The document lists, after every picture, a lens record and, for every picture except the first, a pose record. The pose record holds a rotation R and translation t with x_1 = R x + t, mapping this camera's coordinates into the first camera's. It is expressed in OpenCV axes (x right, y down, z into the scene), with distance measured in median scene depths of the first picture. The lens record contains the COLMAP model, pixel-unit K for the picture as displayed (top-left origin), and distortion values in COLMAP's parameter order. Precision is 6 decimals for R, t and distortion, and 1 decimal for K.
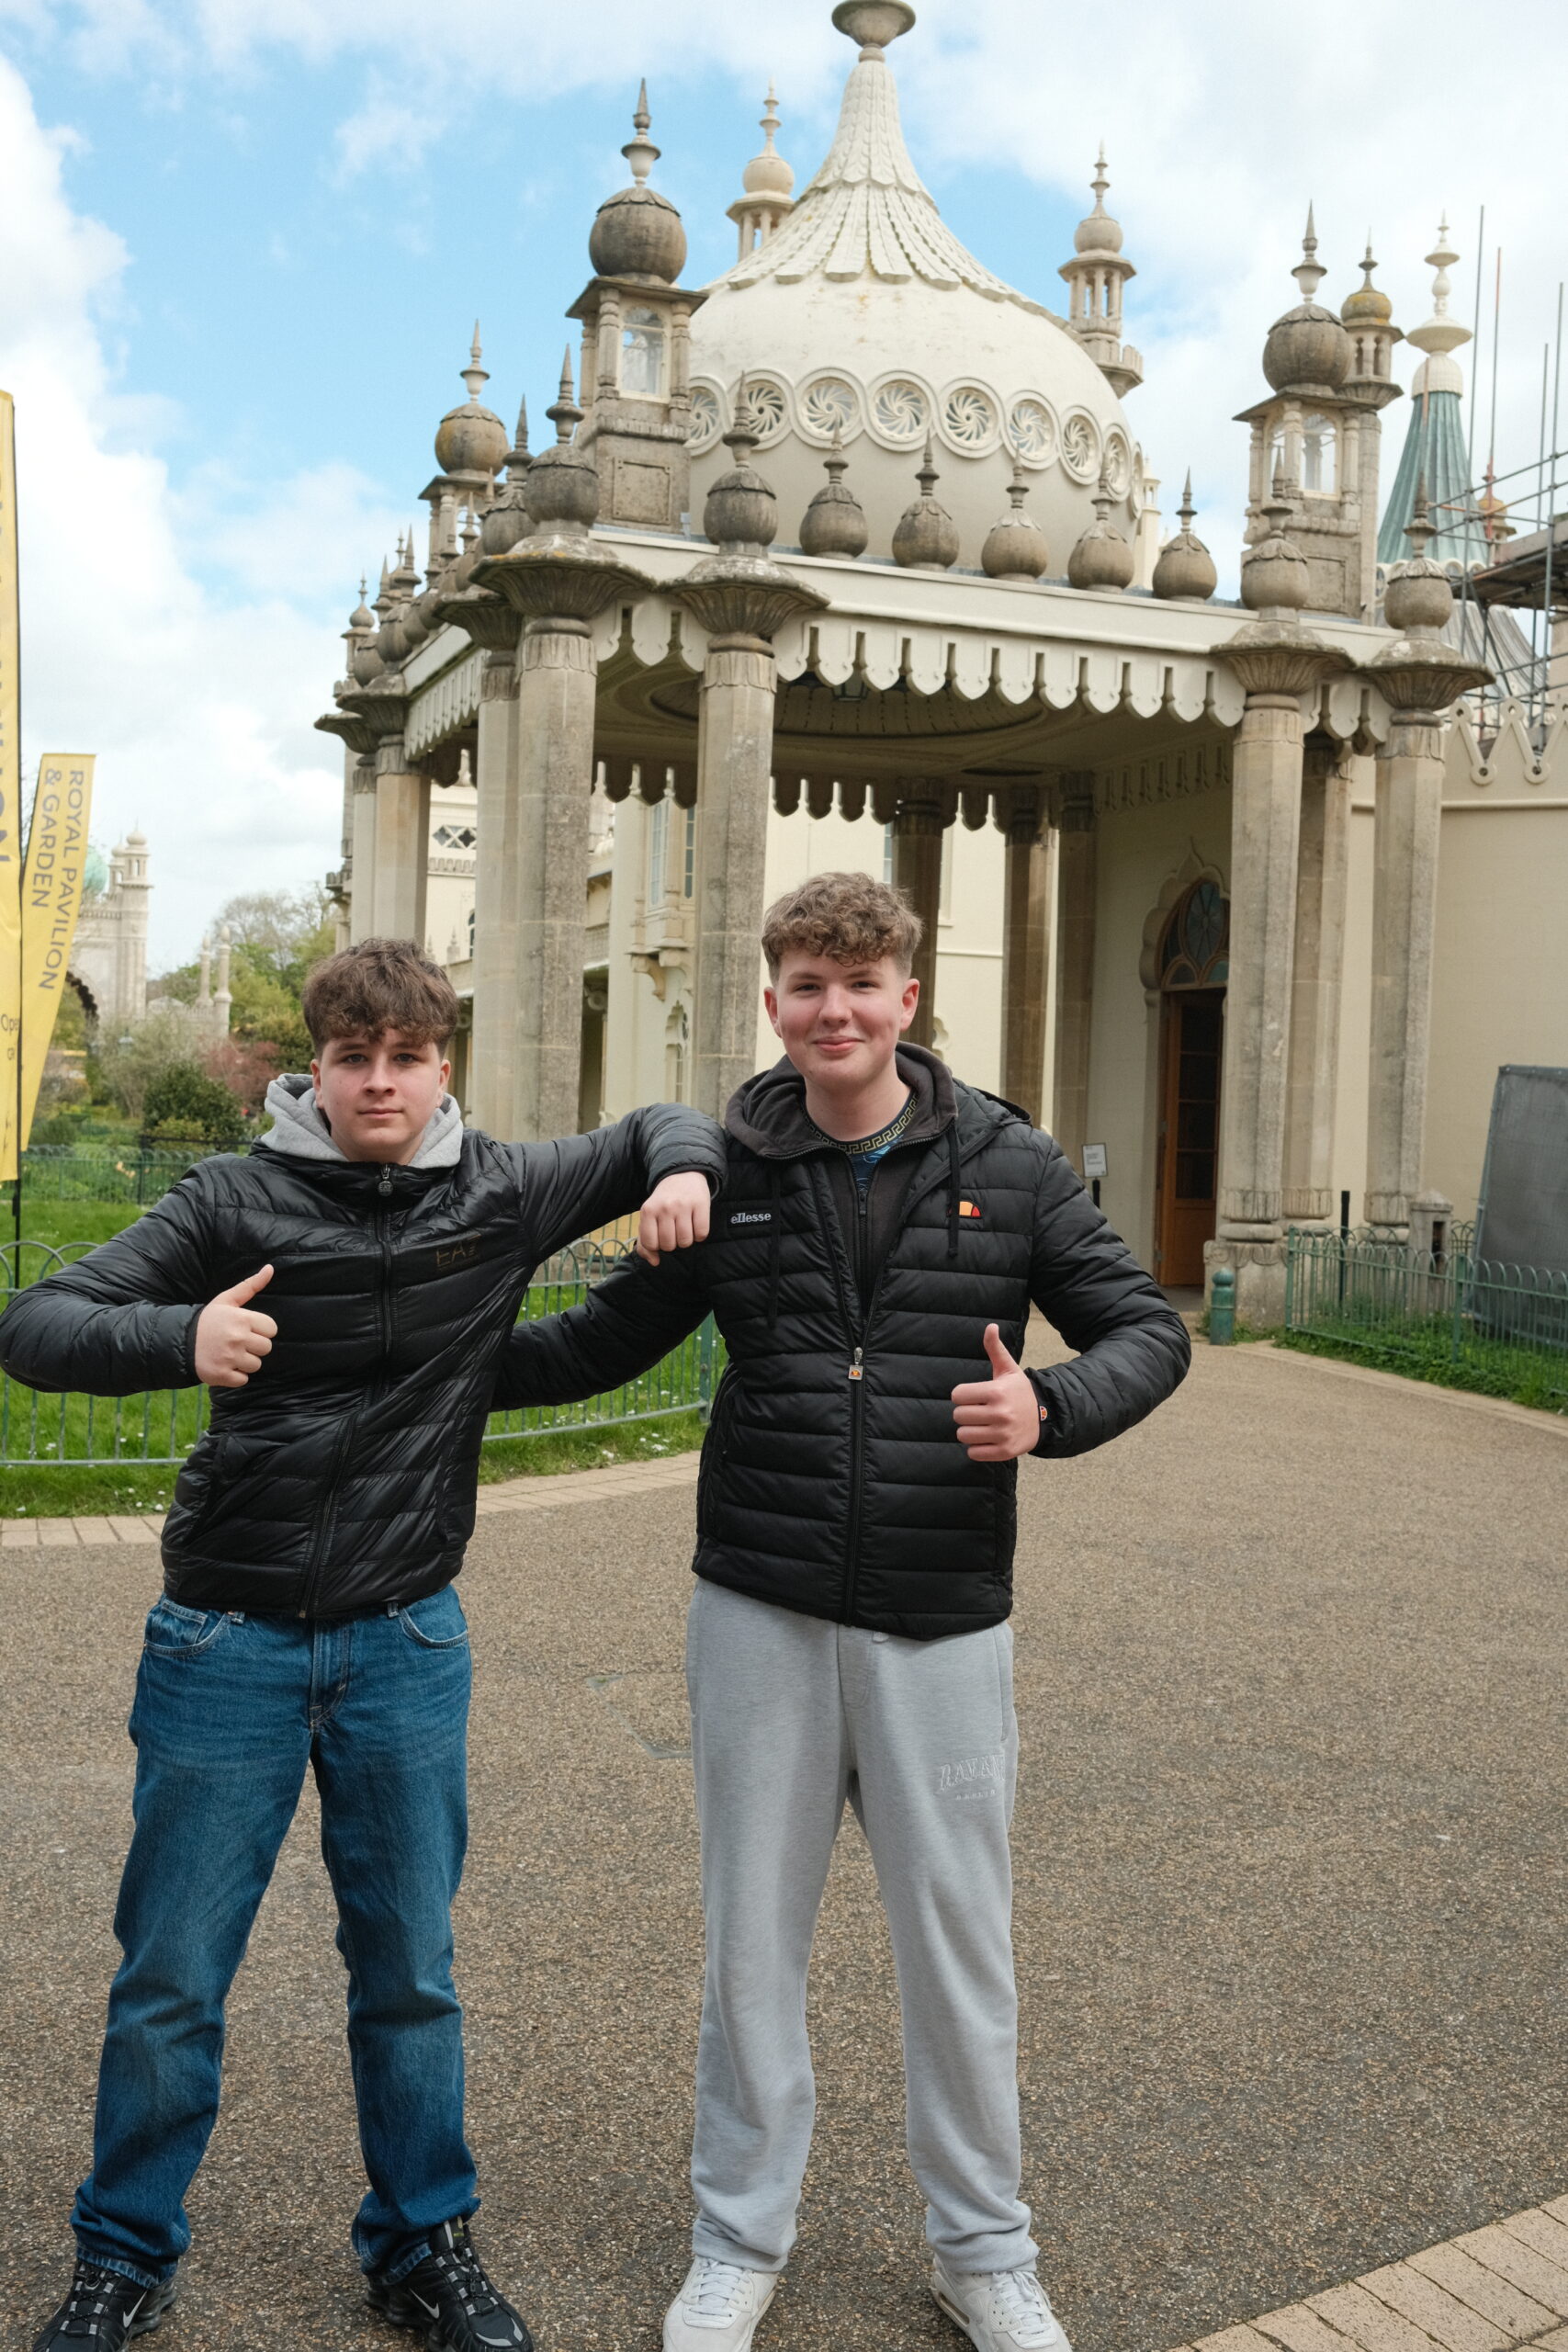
lens RADIAL K [[2539.0, 0, 761.1], [0, 2539.0, 1240.7], [0, 0, 1]] dist [-0.023158, 0.000000]
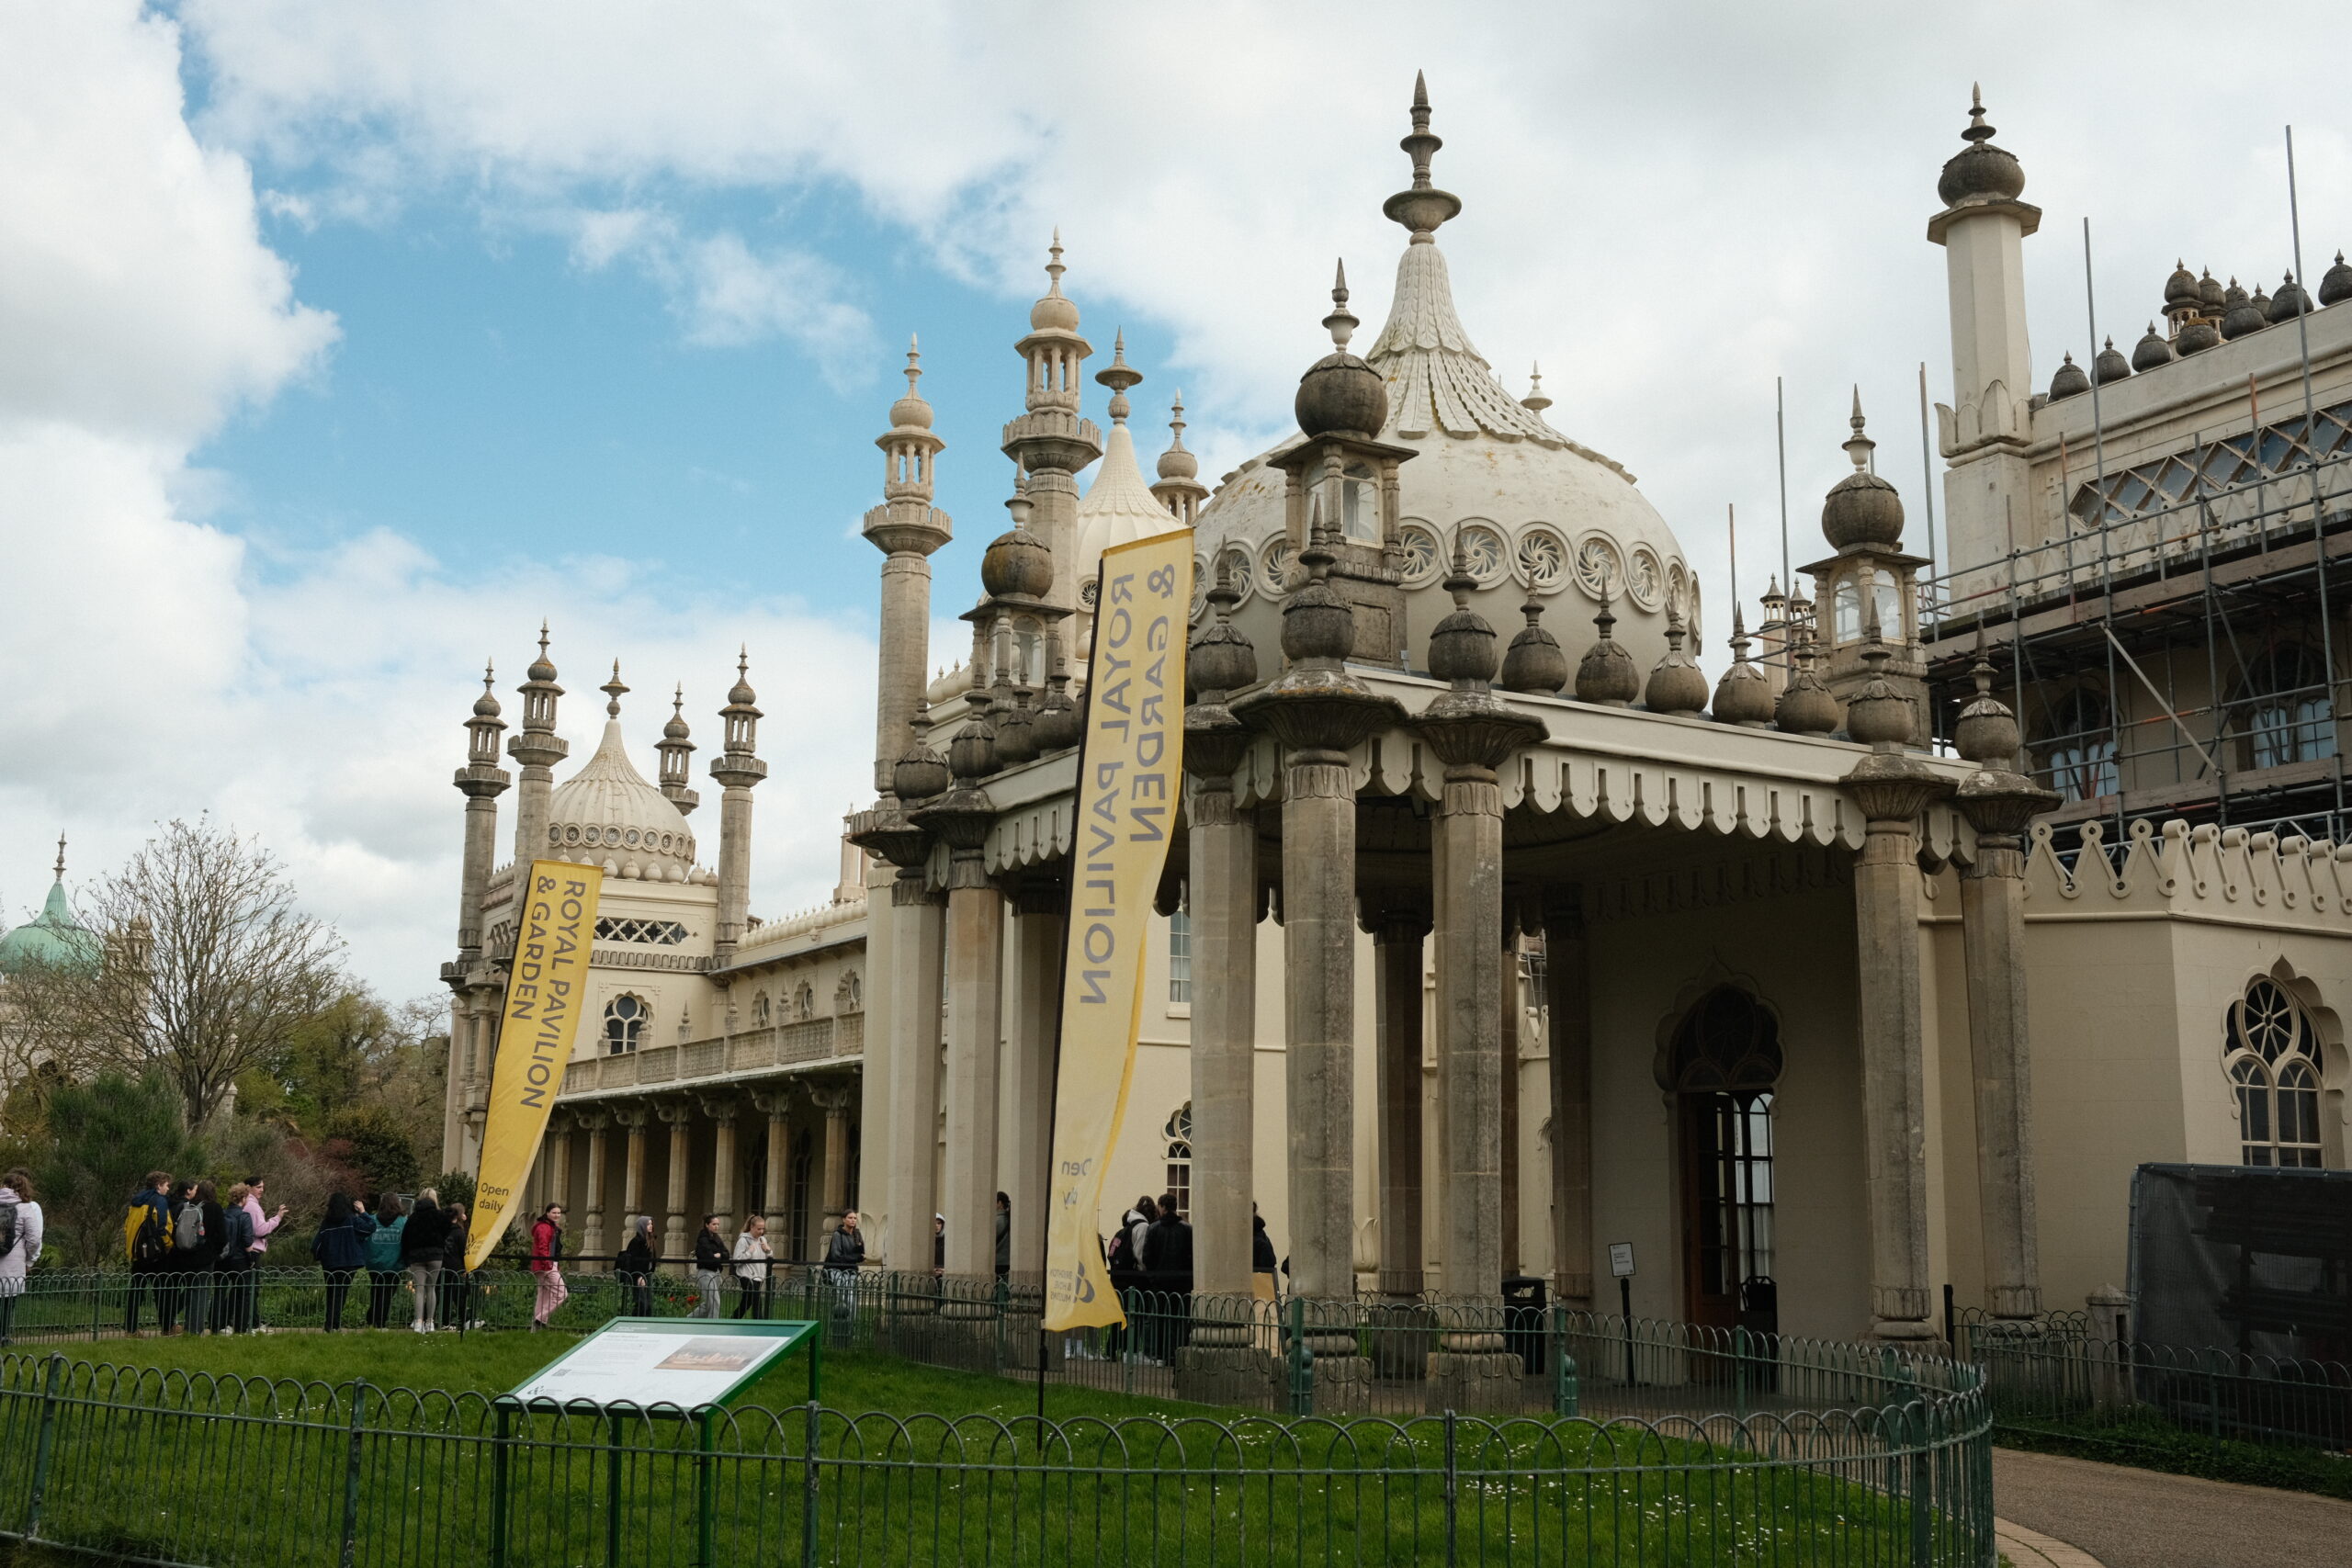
lens RADIAL K [[2539.0, 0, 1175.2], [0, 2539.0, 785.2], [0, 0, 1]] dist [-0.023158, 0.000000]
pose [[0.979425, 0.008481, 0.201632, -0.316884], [0.033314, 0.978615, -0.202984, -0.021791], [-0.199042, 0.205524, 0.958197, 0.024053]]
